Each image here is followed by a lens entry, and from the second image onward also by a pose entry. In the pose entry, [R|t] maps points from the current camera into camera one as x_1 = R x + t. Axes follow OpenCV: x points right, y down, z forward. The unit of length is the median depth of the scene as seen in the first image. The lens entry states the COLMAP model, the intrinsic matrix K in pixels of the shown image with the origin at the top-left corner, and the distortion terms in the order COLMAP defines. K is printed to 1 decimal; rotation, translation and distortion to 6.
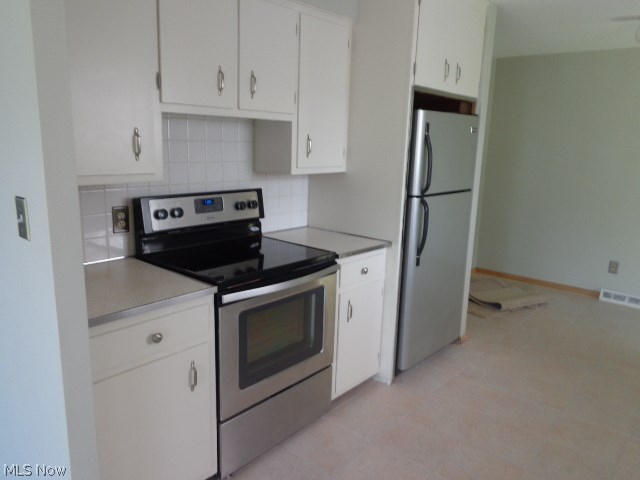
lens RADIAL K [[490.5, 0, 321.4], [0, 490.5, 239.0], [0, 0, 1]] dist [0.003587, 0.014023]
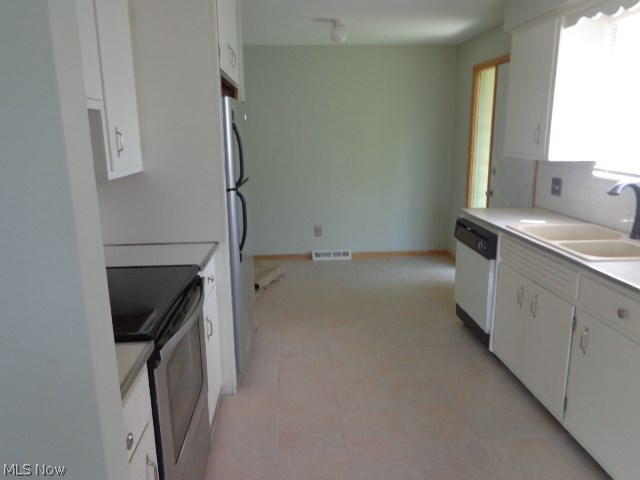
lens RADIAL K [[490.5, 0, 321.1], [0, 490.5, 241.1], [0, 0, 1]] dist [0.003587, 0.014023]
pose [[0.715221, -0.196256, 0.670778, -0.272892], [0.180286, 0.979090, 0.094231, -0.038617], [-0.675245, 0.053536, 0.735648, 0.163079]]
